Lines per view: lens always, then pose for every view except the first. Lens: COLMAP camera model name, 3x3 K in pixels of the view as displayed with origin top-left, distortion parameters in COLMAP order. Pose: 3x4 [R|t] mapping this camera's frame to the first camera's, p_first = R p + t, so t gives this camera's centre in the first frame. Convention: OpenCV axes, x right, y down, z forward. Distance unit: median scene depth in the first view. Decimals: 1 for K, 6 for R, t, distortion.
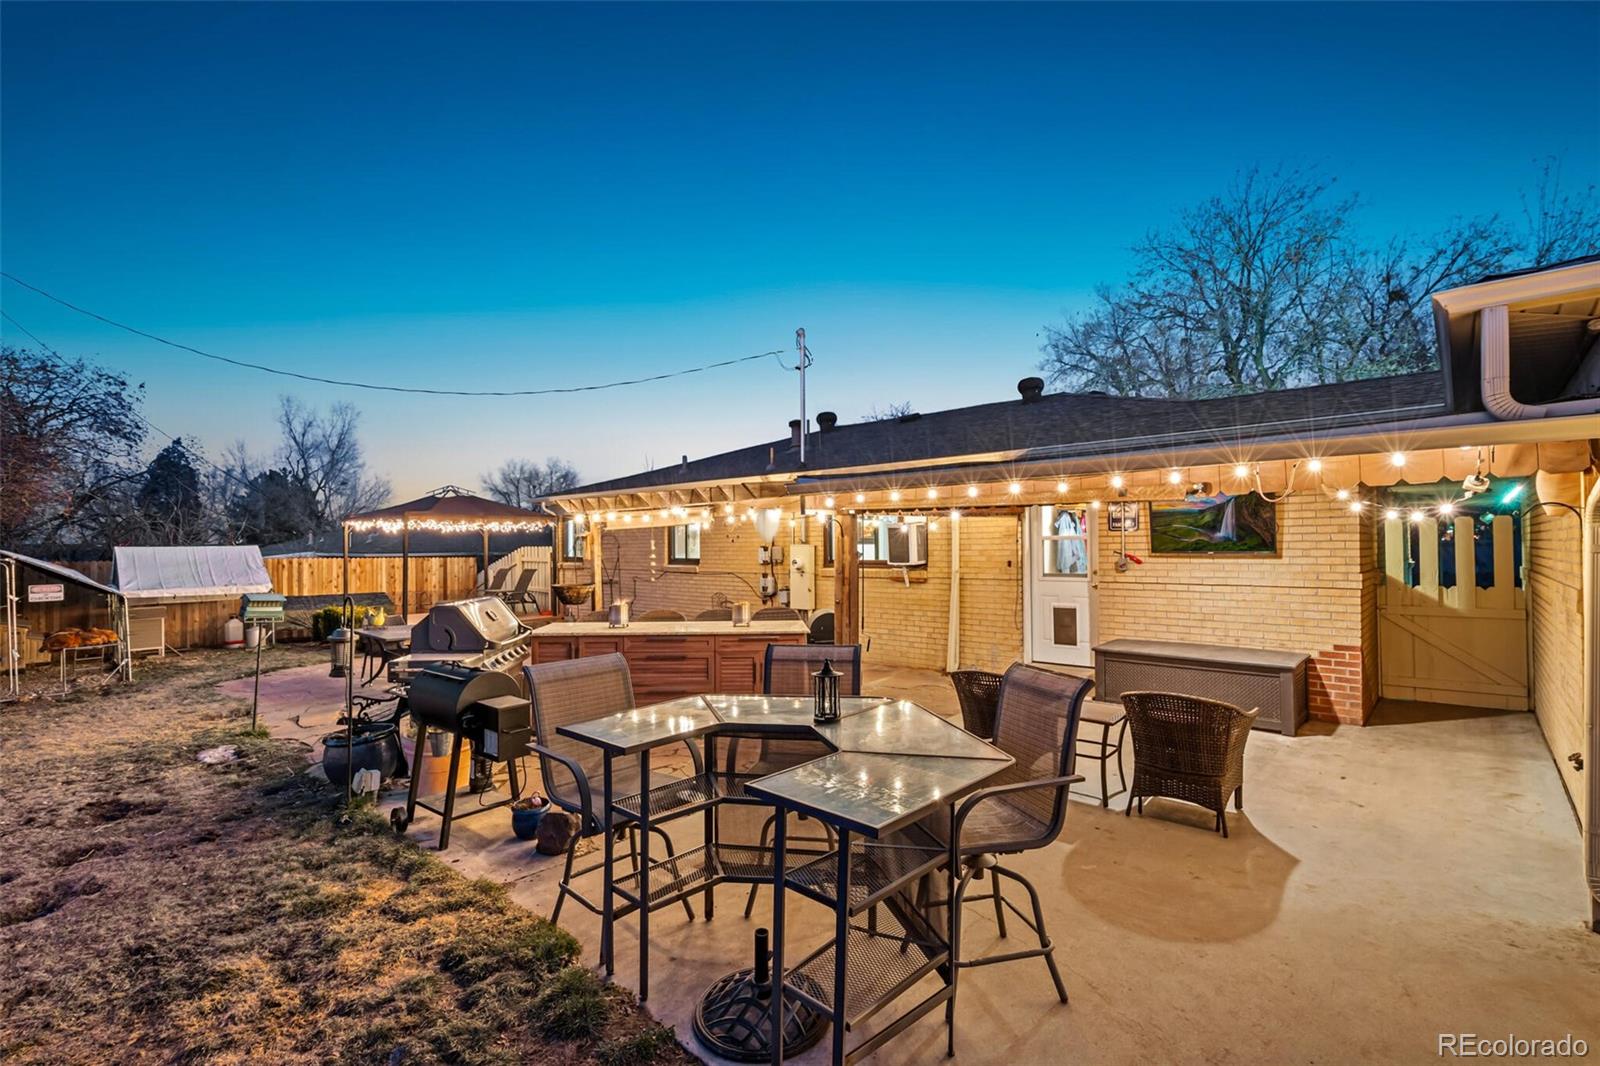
lens RADIAL K [[729.1, 0, 800.0], [0, 729.1, 533.0], [0, 0, 1]] dist [-0.000391, -0.000015]
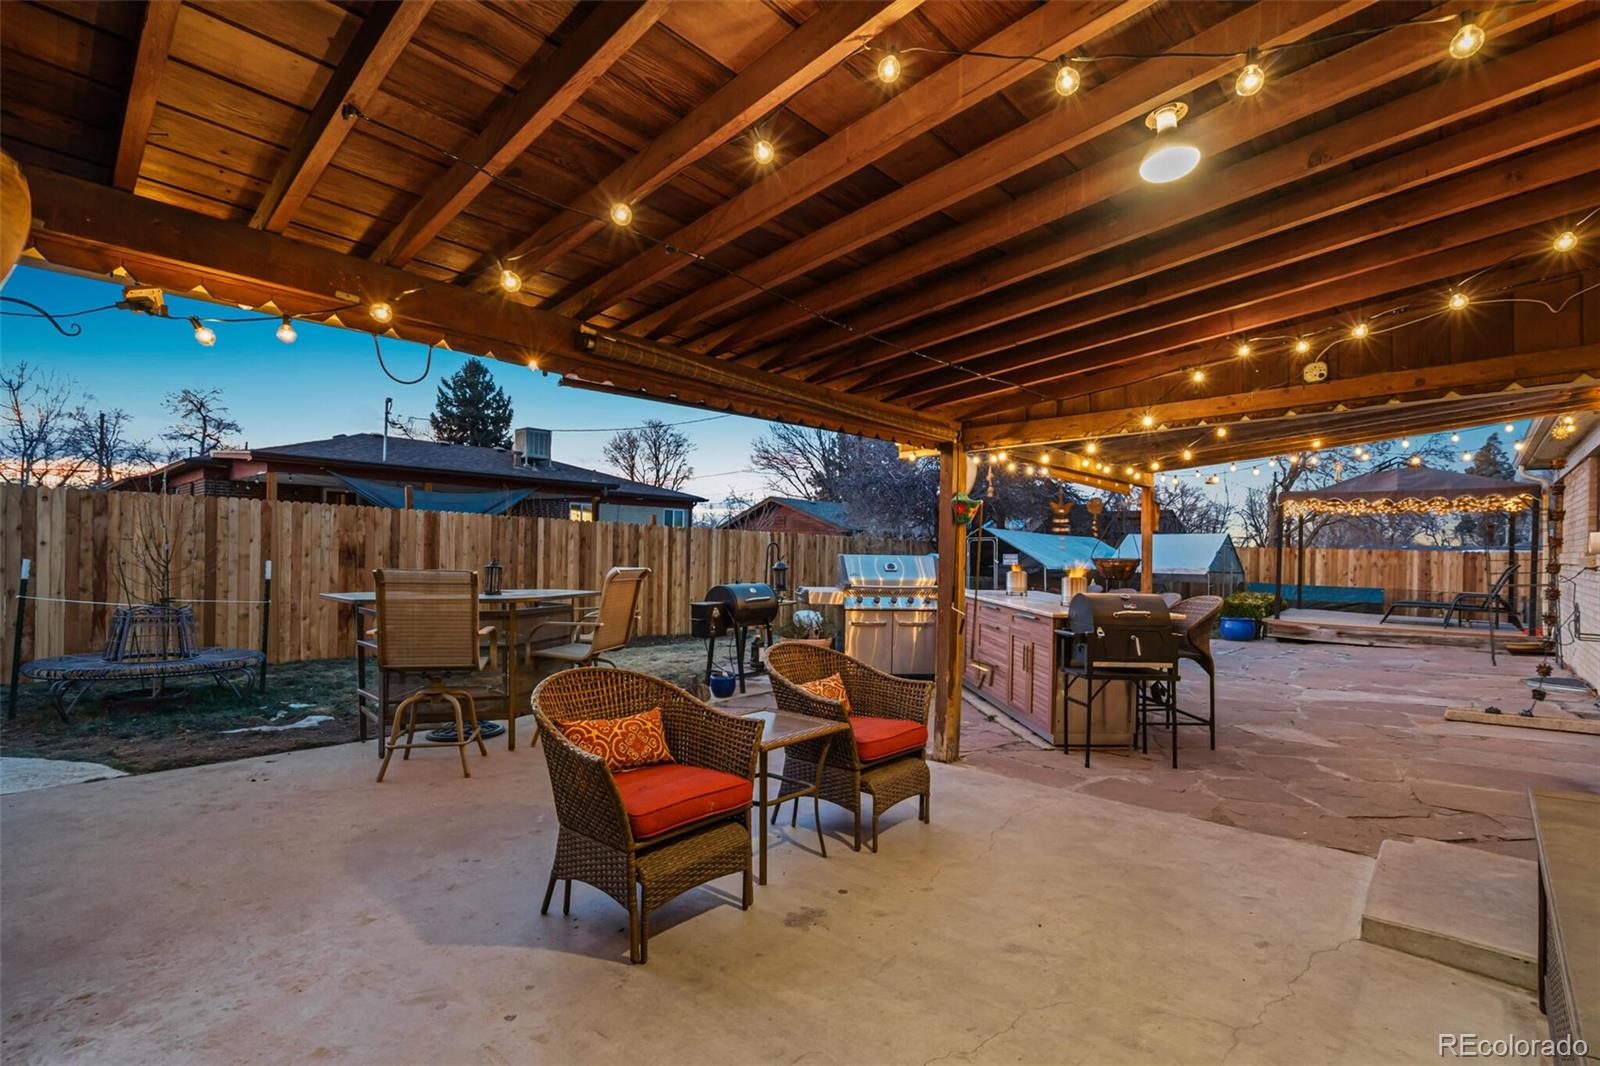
lens RADIAL K [[729.1, 0, 800.0], [0, 729.1, 533.0], [0, 0, 1]] dist [-0.000391, -0.000015]
pose [[-0.009681, -0.013828, -0.999858, 1.457162], [0.002709, 0.999900, -0.013854, 0.119774], [0.999949, -0.002843, -0.009643, 1.472167]]
